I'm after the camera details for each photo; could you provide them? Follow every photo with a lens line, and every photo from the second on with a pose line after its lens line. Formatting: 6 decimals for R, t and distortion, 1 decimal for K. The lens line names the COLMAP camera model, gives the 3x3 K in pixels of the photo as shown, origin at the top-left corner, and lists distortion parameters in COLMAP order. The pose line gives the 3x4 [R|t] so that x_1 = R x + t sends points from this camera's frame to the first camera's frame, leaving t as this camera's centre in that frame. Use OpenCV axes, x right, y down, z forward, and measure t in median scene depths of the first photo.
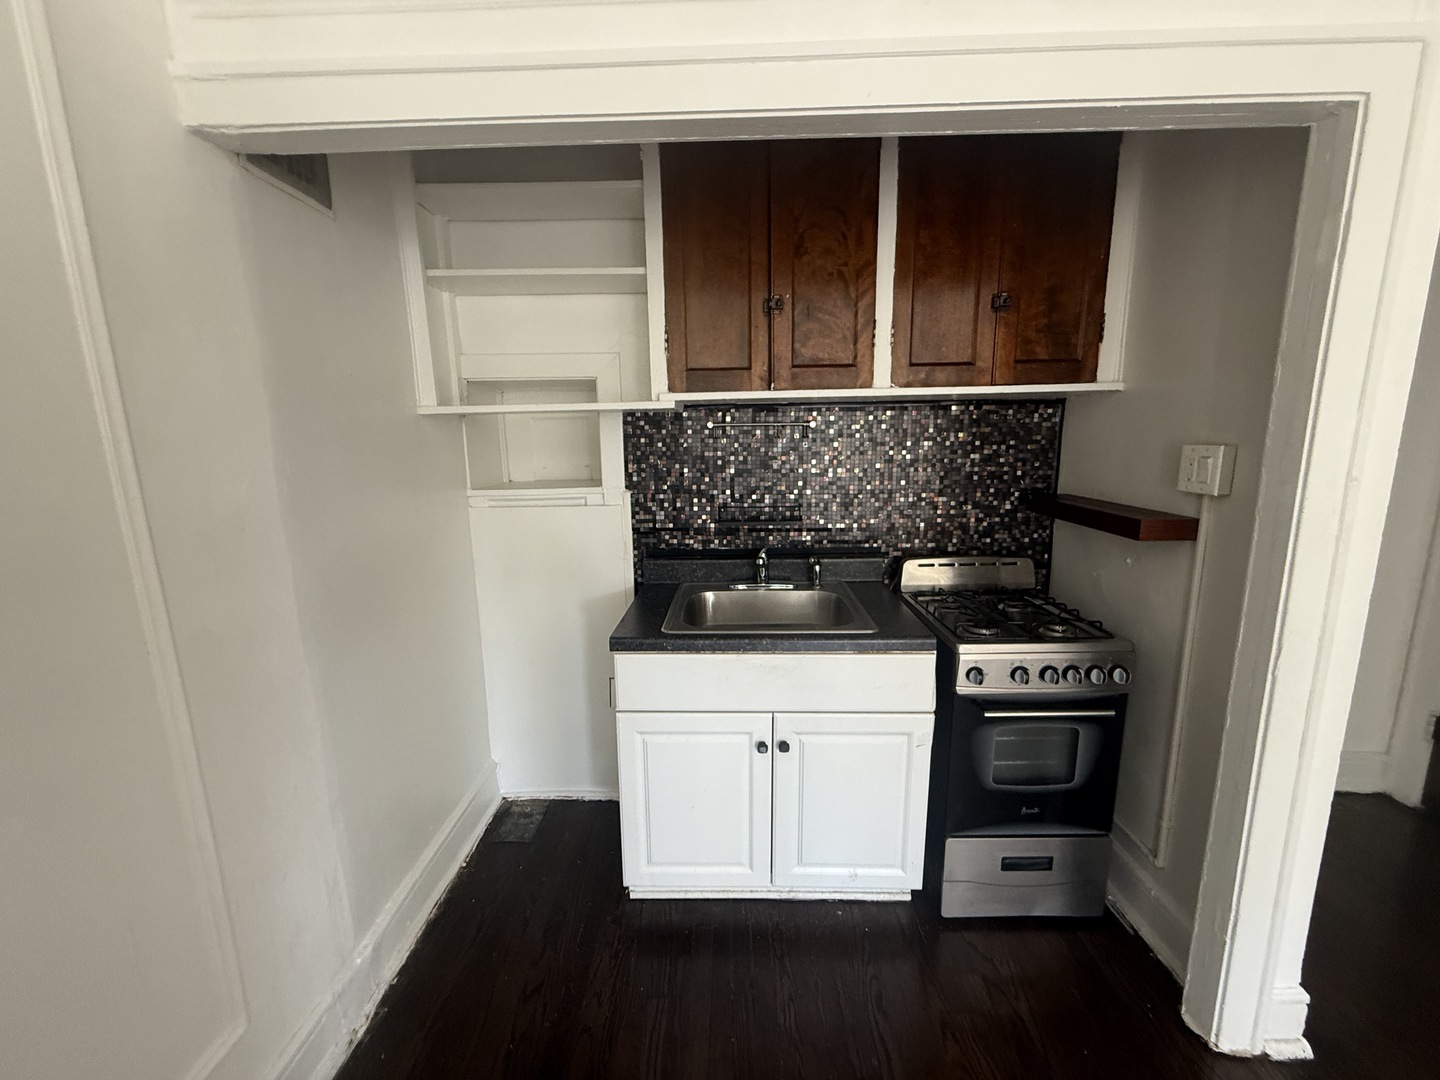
lens RADIAL K [[572.4, 0, 717.1], [0, 572.4, 538.4], [0, 0, 1]] dist [0.000814, -0.000660]
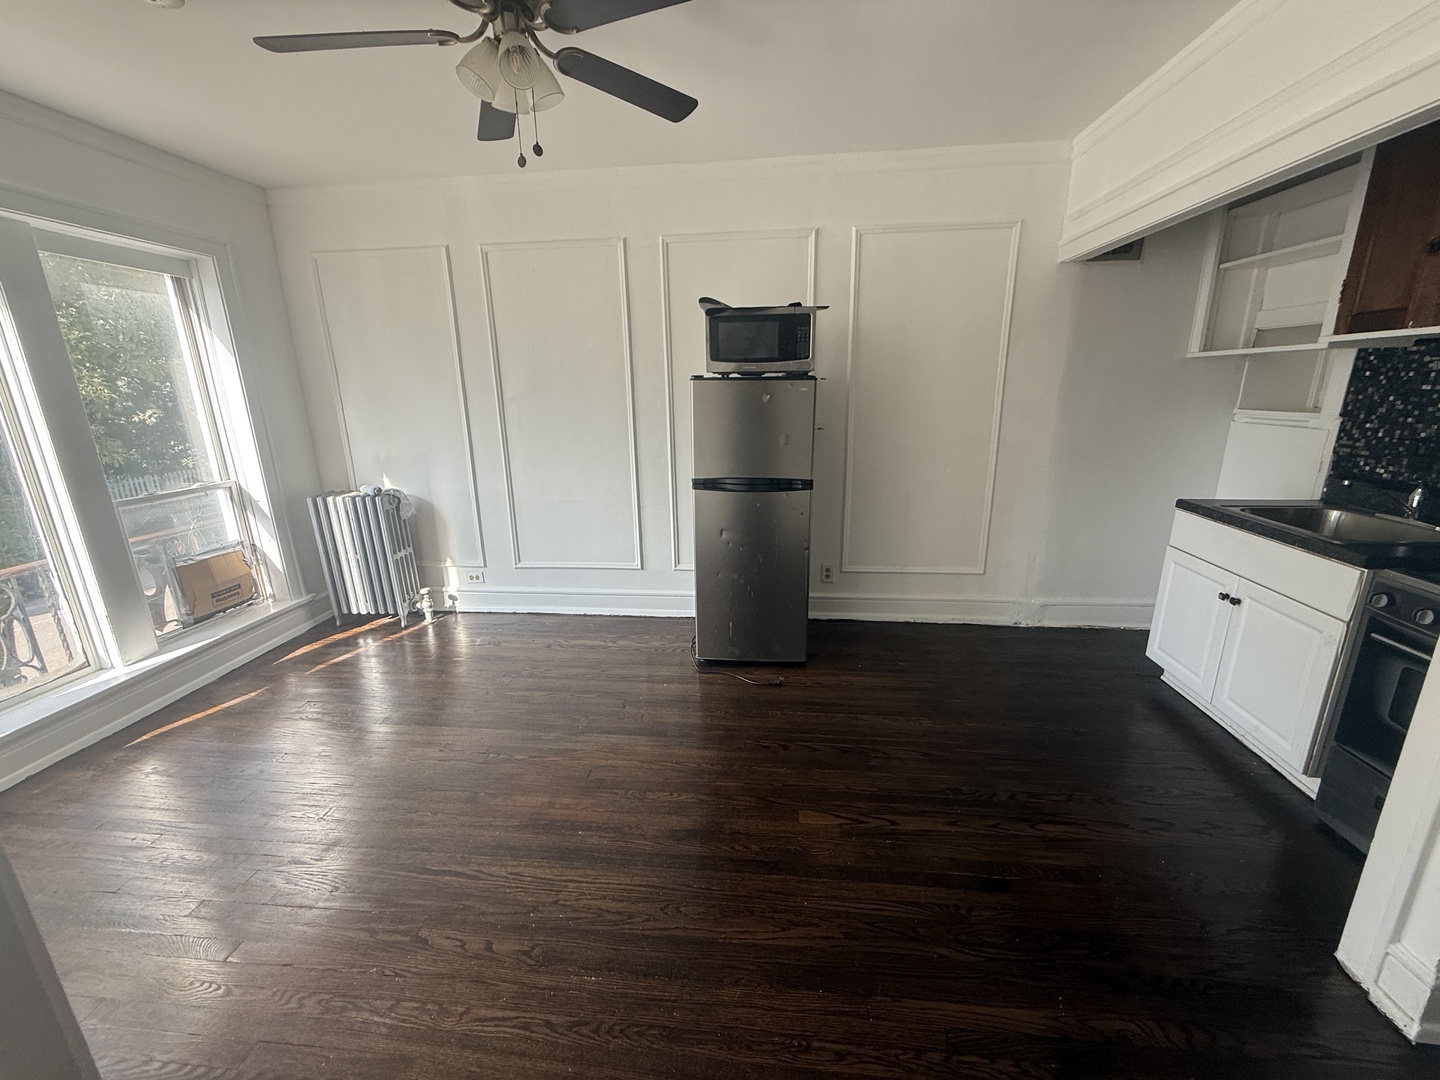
lens RADIAL K [[572.4, 0, 717.8], [0, 572.4, 539.1], [0, 0, 1]] dist [0.000814, -0.000660]
pose [[-0.087779, 0.278506, -0.956415, 1.161538], [-0.156584, 0.944327, 0.289357, 0.011312], [0.983756, 0.175159, -0.039283, -0.160553]]
